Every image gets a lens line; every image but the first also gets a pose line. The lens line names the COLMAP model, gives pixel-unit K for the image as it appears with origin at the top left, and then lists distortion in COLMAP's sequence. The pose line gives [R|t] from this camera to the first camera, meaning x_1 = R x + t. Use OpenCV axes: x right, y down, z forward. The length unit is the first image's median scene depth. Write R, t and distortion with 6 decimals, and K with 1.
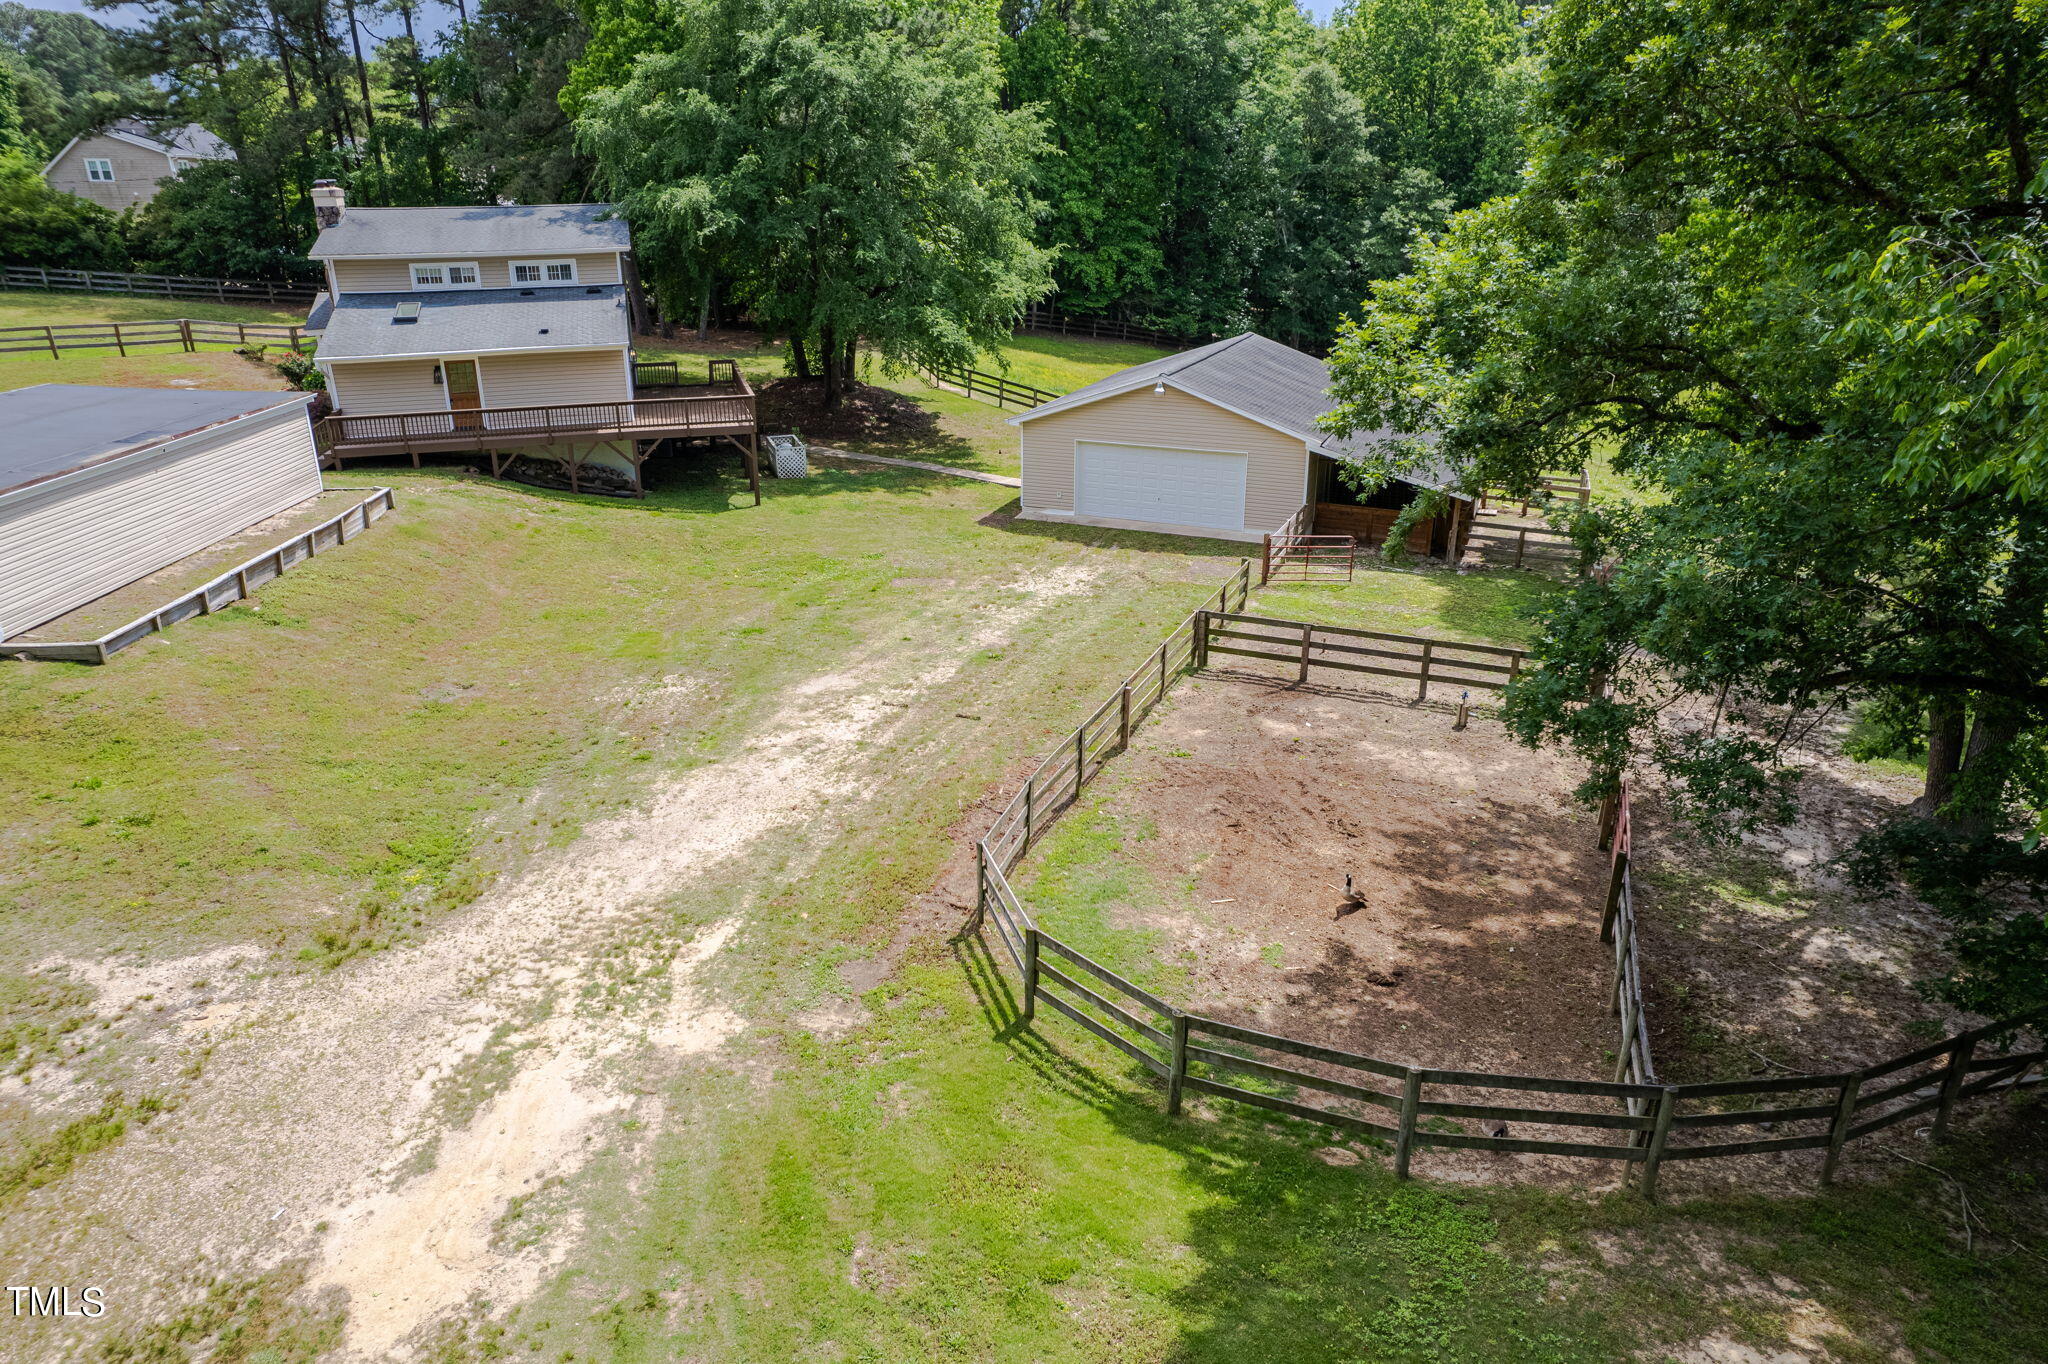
lens RADIAL K [[1316.1, 0, 1024.0], [0, 1316.1, 682.0], [0, 0, 1]] dist [-0.070507, 0.068287]
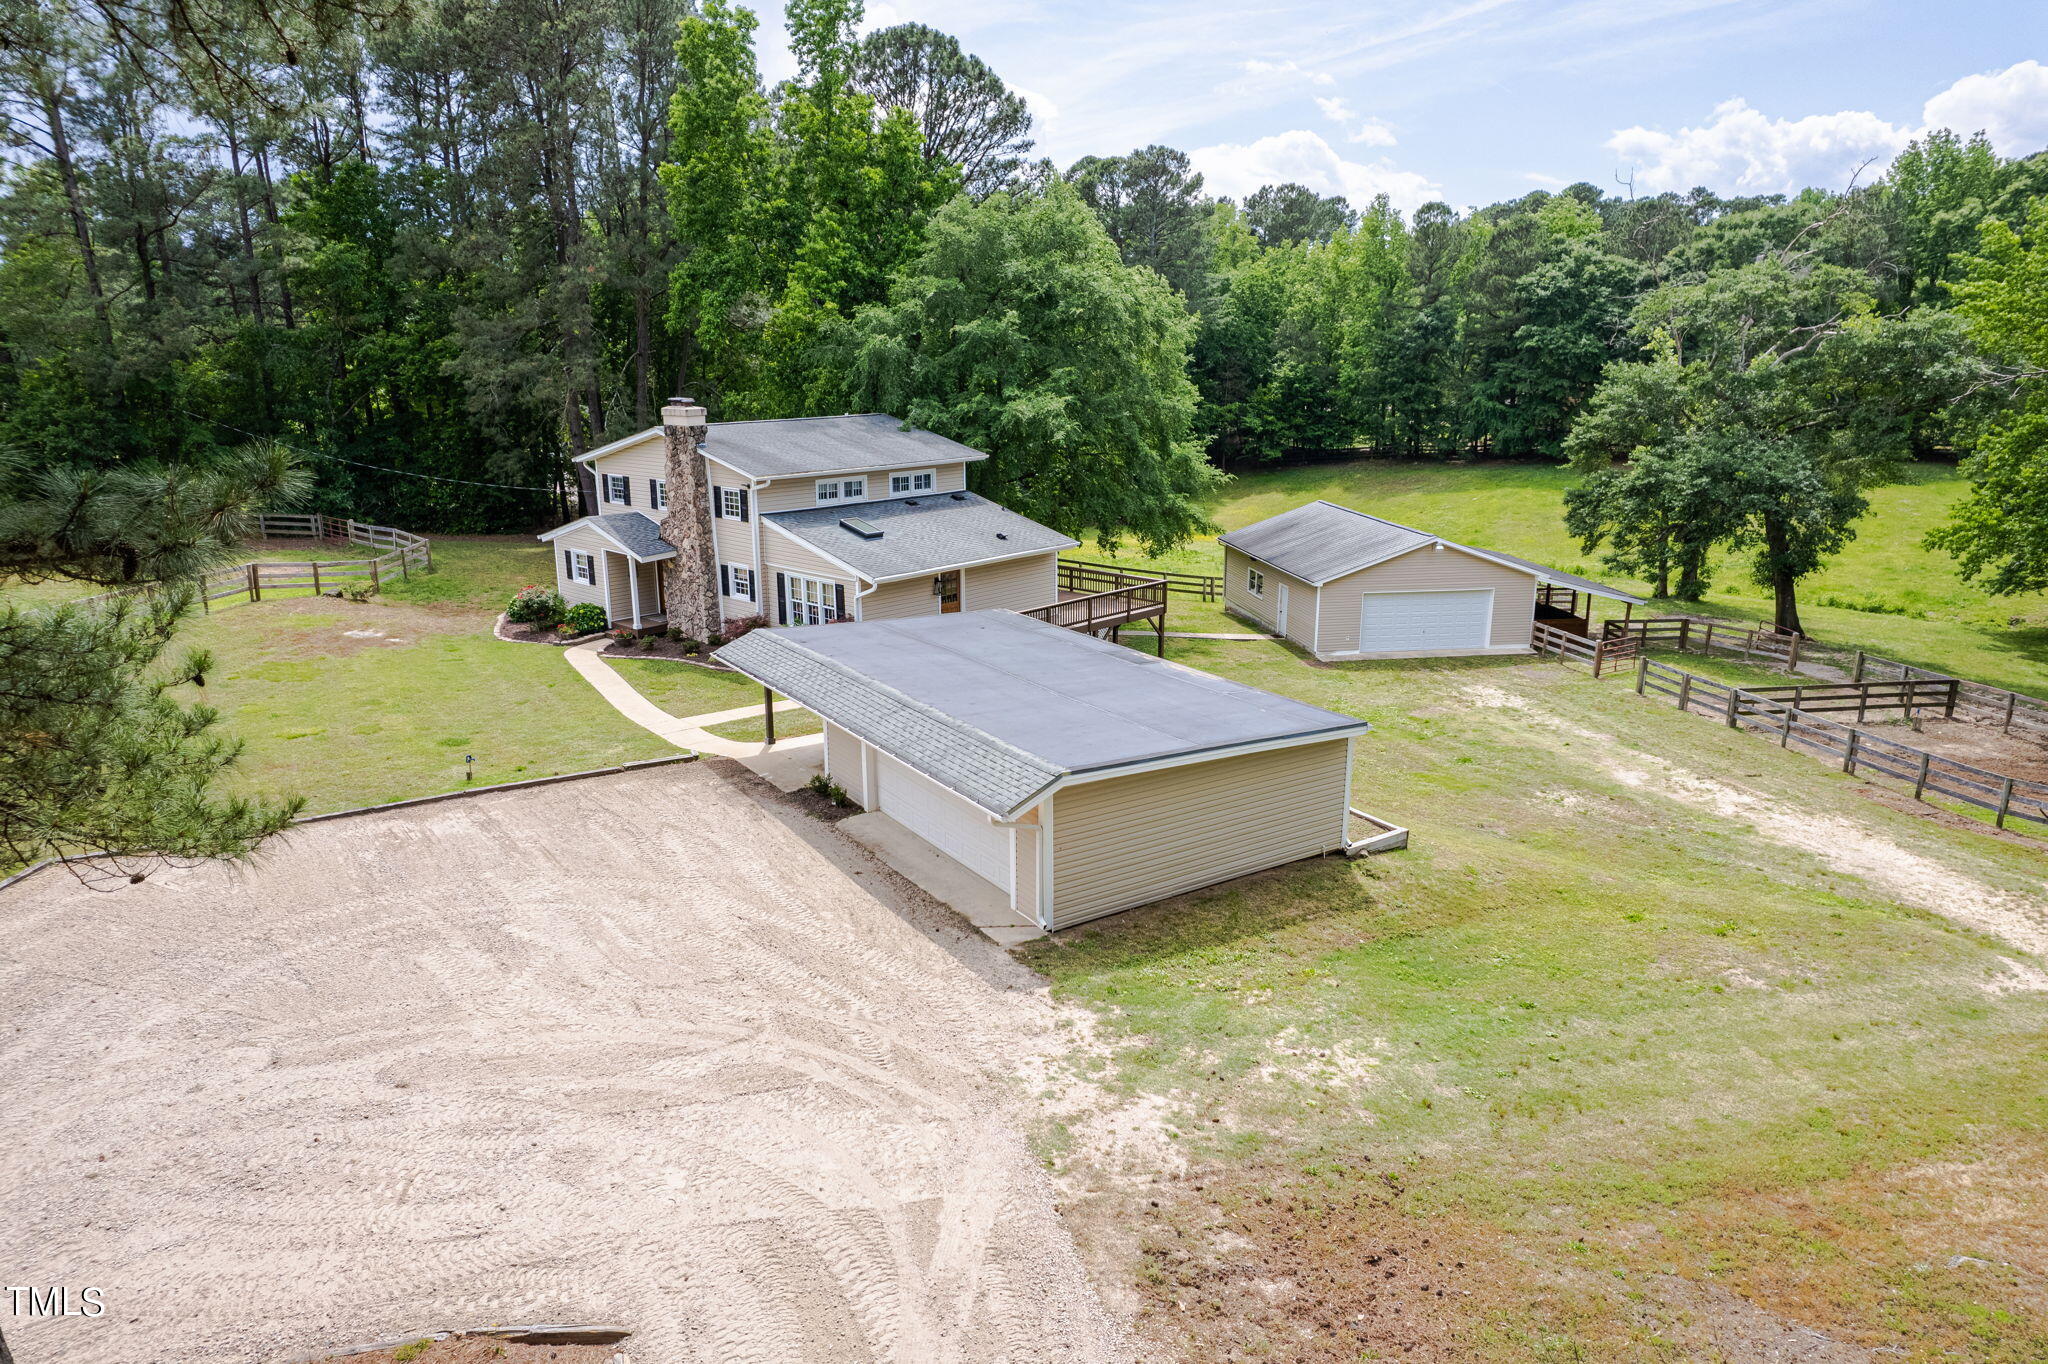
lens RADIAL K [[1316.1, 0, 1024.0], [0, 1316.1, 682.0], [0, 0, 1]] dist [-0.070507, 0.068287]
pose [[0.851085, -0.130776, 0.508480, -0.931475], [0.189092, 0.979839, -0.064494, -0.086656], [-0.489795, 0.151039, 0.858655, 0.104355]]
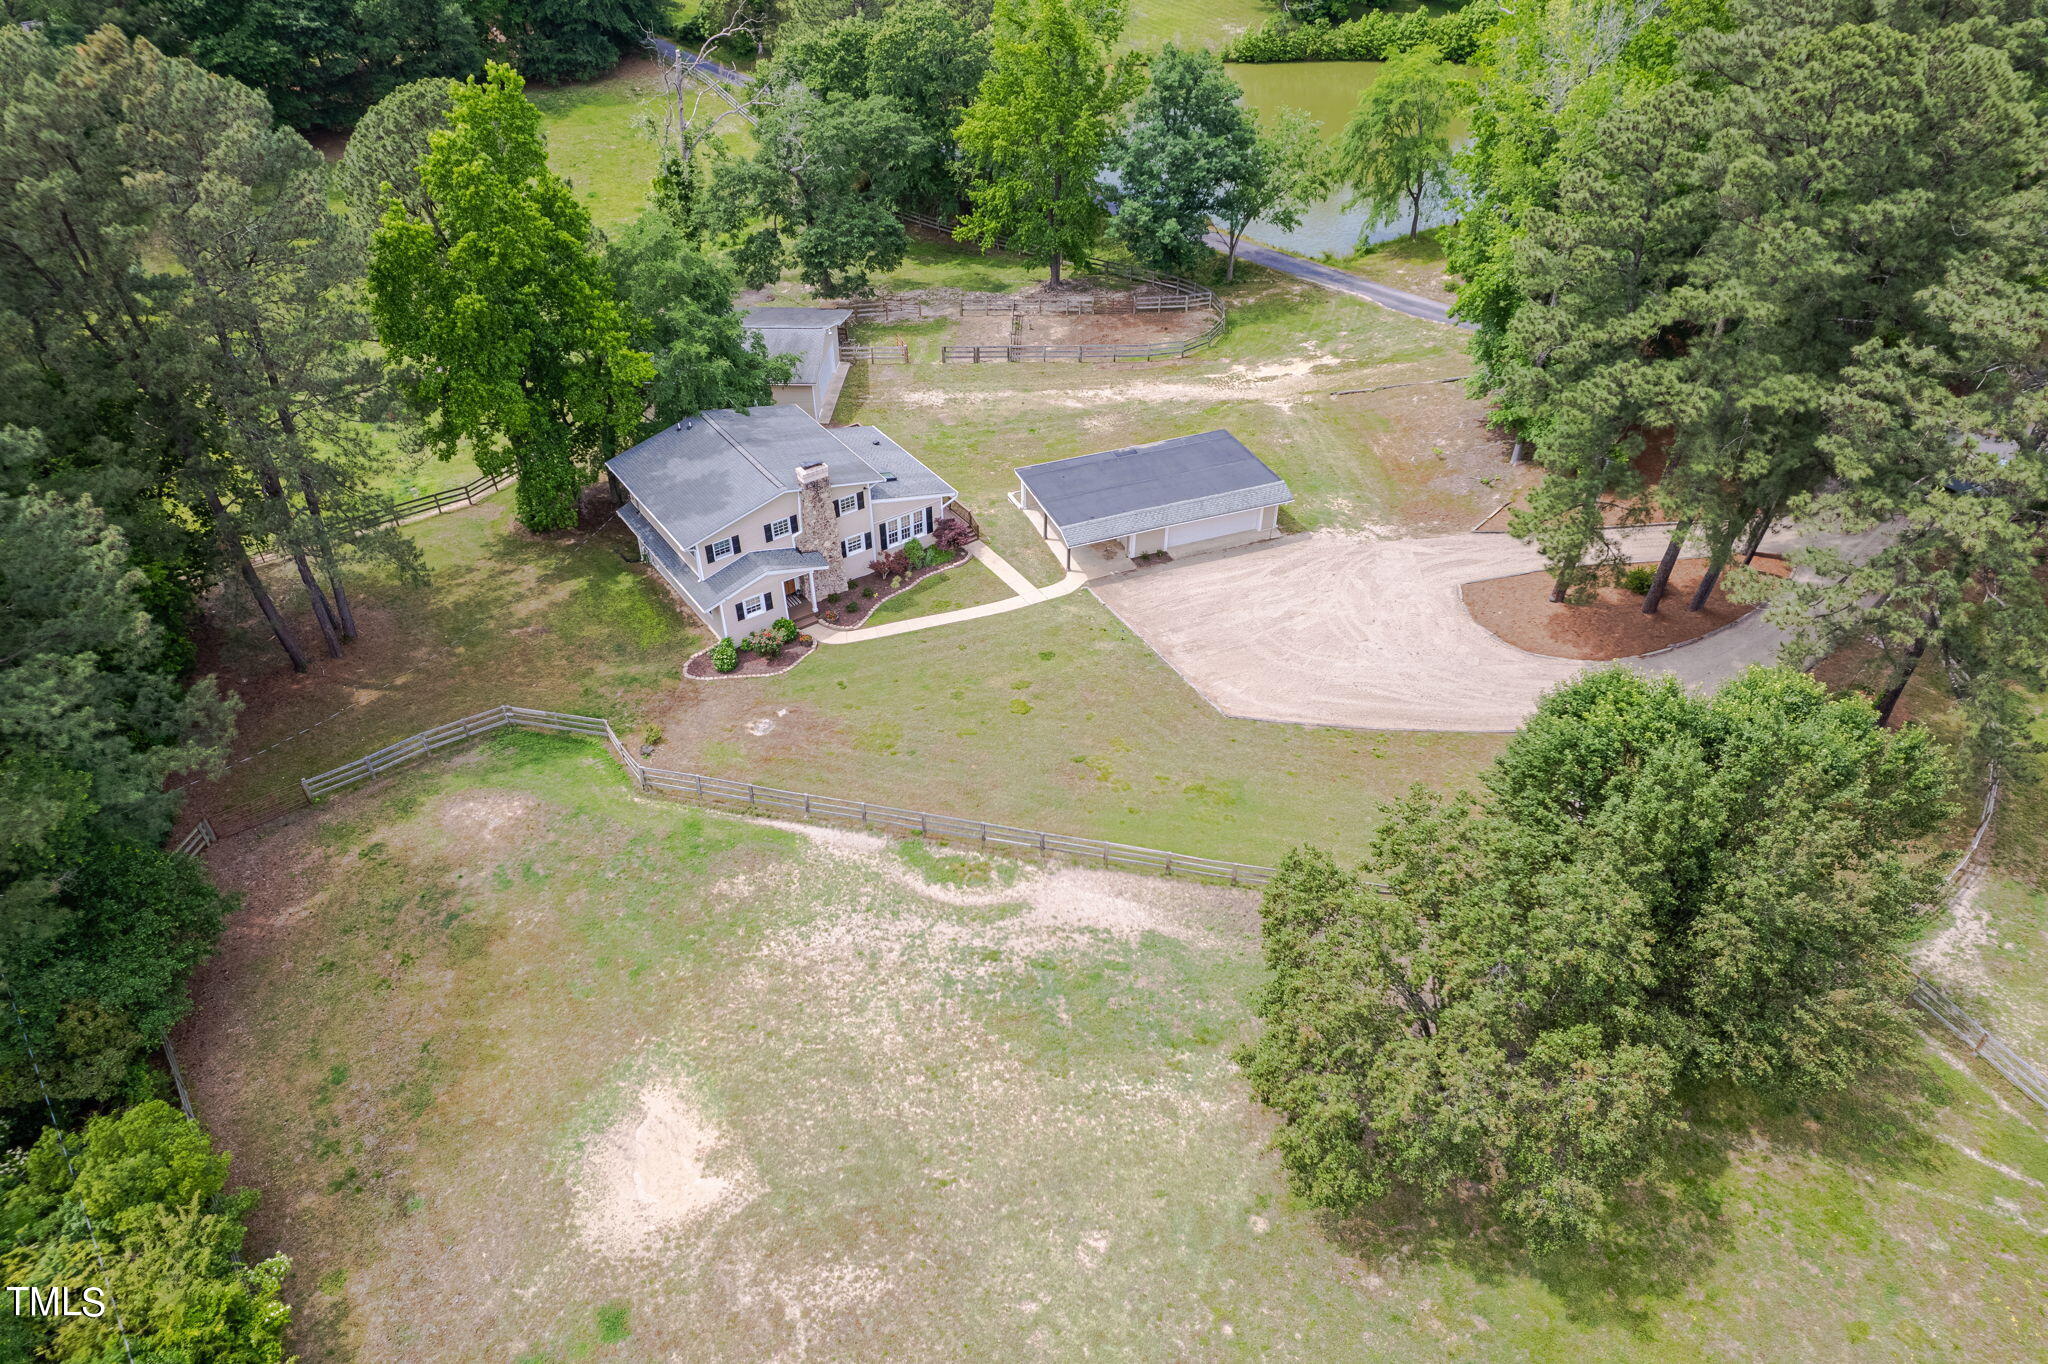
lens RADIAL K [[1316.1, 0, 1024.0], [0, 1316.1, 682.0], [0, 0, 1]] dist [-0.070507, 0.068287]
pose [[-0.335195, -0.592435, 0.732574, -2.025010], [0.348180, 0.644617, 0.680617, -1.262740], [-0.875451, 0.483207, -0.009798, 1.025109]]
